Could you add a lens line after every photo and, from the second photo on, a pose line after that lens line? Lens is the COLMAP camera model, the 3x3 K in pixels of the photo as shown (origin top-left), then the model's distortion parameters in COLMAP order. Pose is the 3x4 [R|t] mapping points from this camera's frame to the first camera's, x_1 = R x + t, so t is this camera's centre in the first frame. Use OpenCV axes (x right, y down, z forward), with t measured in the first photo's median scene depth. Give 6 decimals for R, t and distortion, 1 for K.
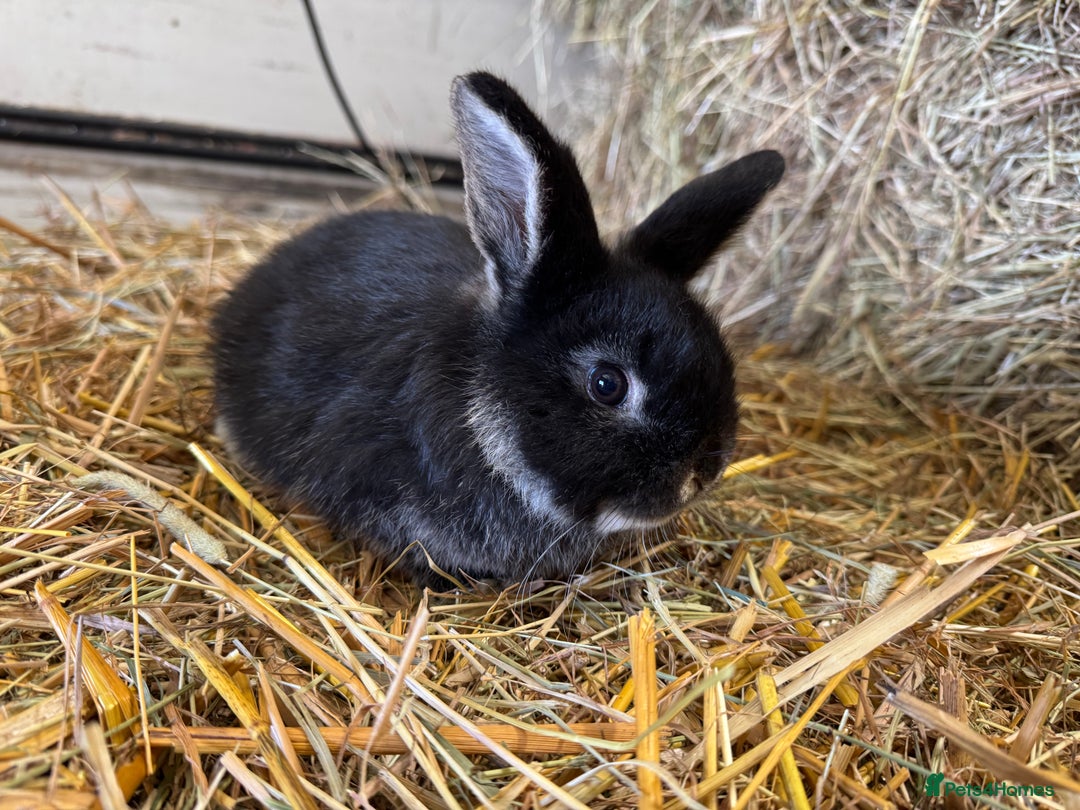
lens RADIAL K [[792.1, 0, 551.9], [0, 792.1, 404.2], [0, 0, 1]] dist [-0.055553, 0.026271]
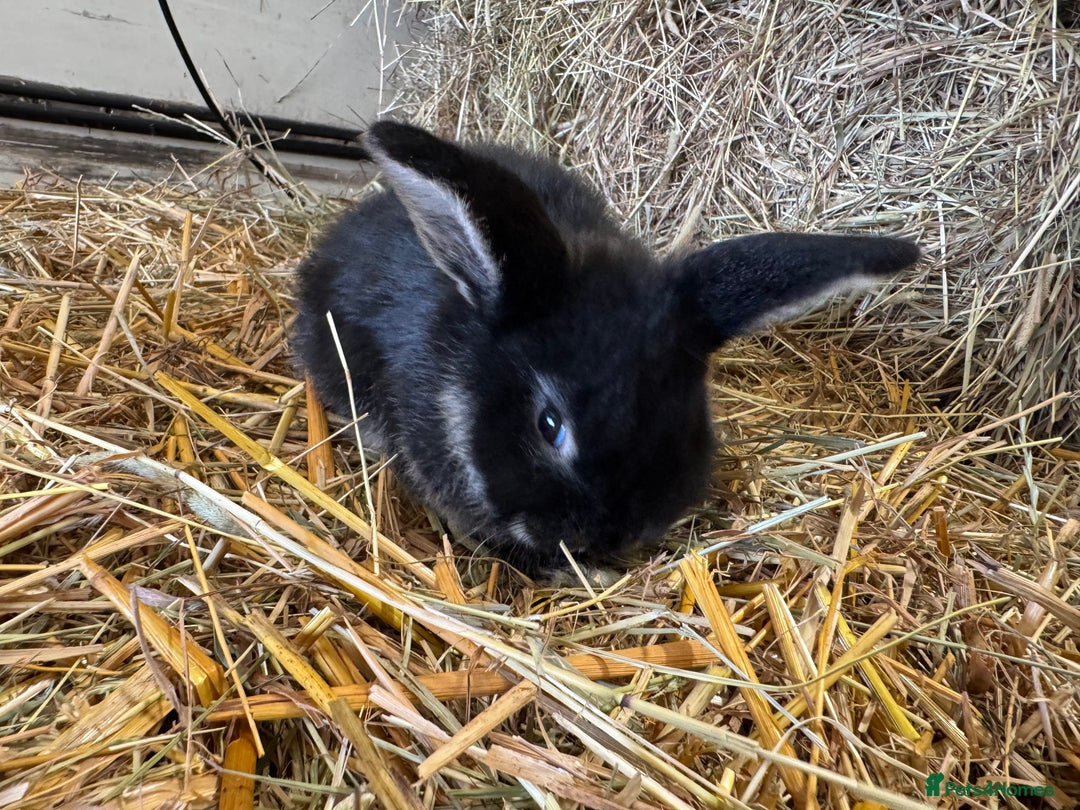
lens RADIAL K [[757.9, 0, 497.4], [0, 757.9, 399.3], [0, 0, 1]] dist [-0.012099, 0.003770]
pose [[0.982429, -0.050036, 0.179802, -0.125182], [0.043688, 0.998280, 0.039096, 0.015856], [-0.181449, -0.030554, 0.982926, 0.031331]]
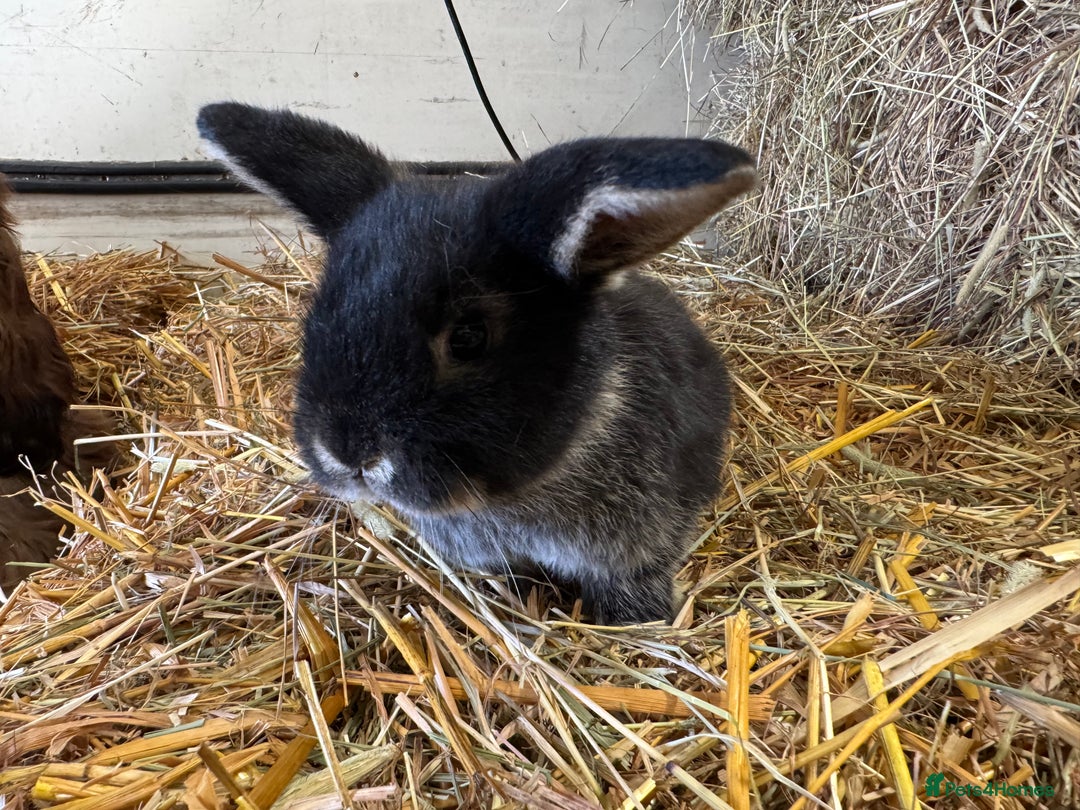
lens RADIAL K [[757.9, 0, 498.3], [0, 757.9, 404.0], [0, 0, 1]] dist [-0.012099, 0.003770]
pose [[0.959893, -0.025100, -0.279242, 0.028764], [0.028243, 0.999575, 0.007238, -0.009211], [0.278942, -0.014834, 0.960194, -0.042941]]
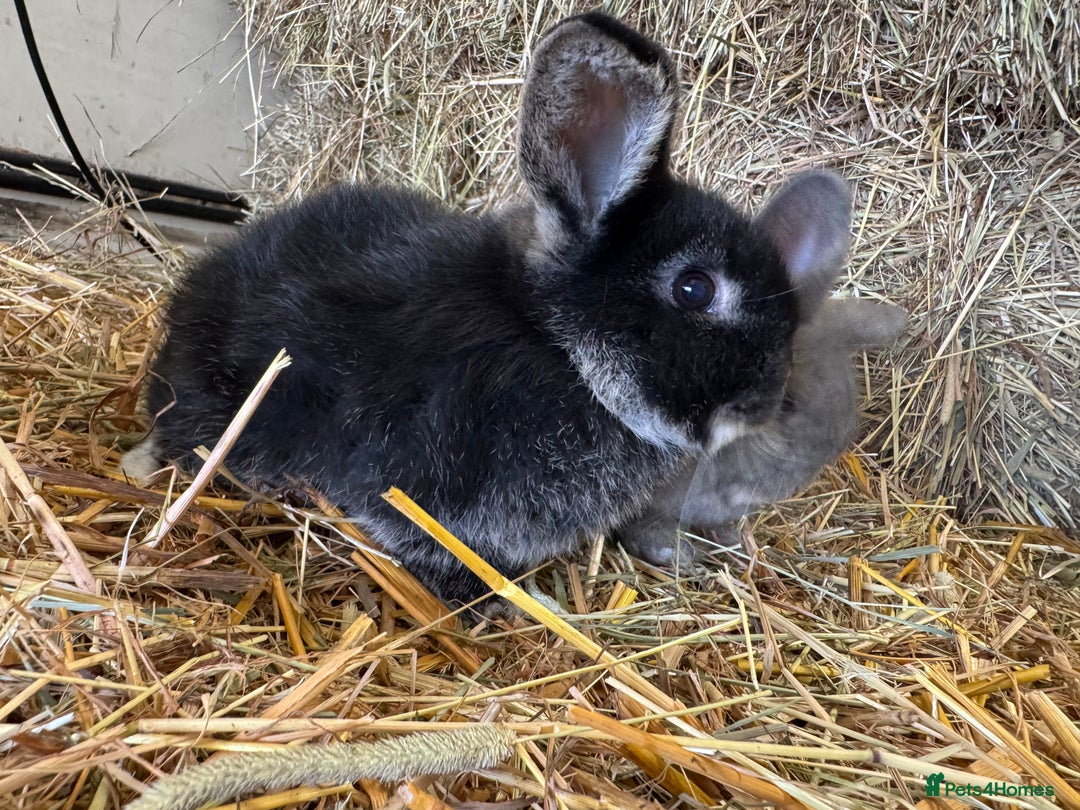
lens RADIAL K [[757.9, 0, 510.0], [0, 757.9, 390.7], [0, 0, 1]] dist [-0.012099, 0.003770]
pose [[0.896720, -0.046625, 0.440136, -0.304454], [0.069696, 0.996904, -0.036391, -0.028583], [-0.437076, 0.063308, 0.897194, 0.147923]]
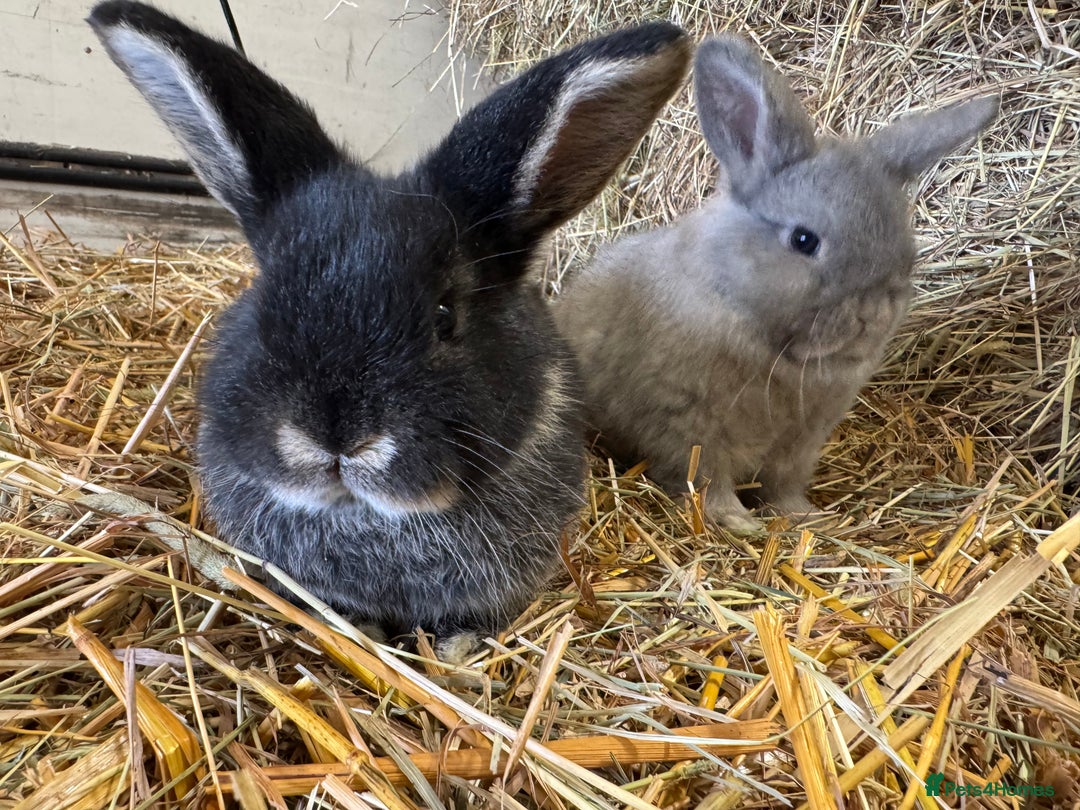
lens RADIAL K [[757.9, 0, 501.5], [0, 757.9, 398.5], [0, 0, 1]] dist [-0.012099, 0.003770]
pose [[0.996846, -0.040698, 0.068136, -0.078881], [0.042914, 0.998586, -0.031378, 0.010532], [-0.066762, 0.034203, 0.997183, 0.034295]]
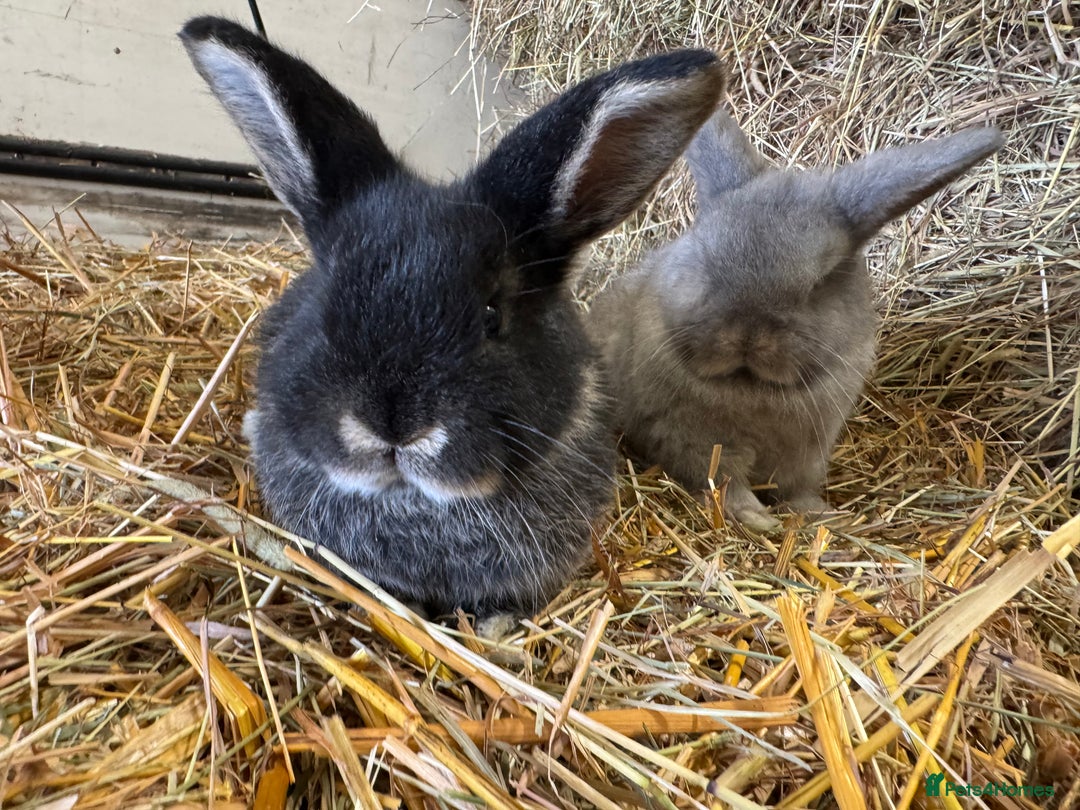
lens RADIAL K [[757.9, 0, 505.0], [0, 757.9, 399.8], [0, 0, 1]] dist [-0.012099, 0.003770]
pose [[0.997833, -0.026109, 0.060388, -0.096322], [0.028018, 0.999127, -0.030979, 0.012942], [-0.059526, 0.032604, 0.997694, 0.010070]]
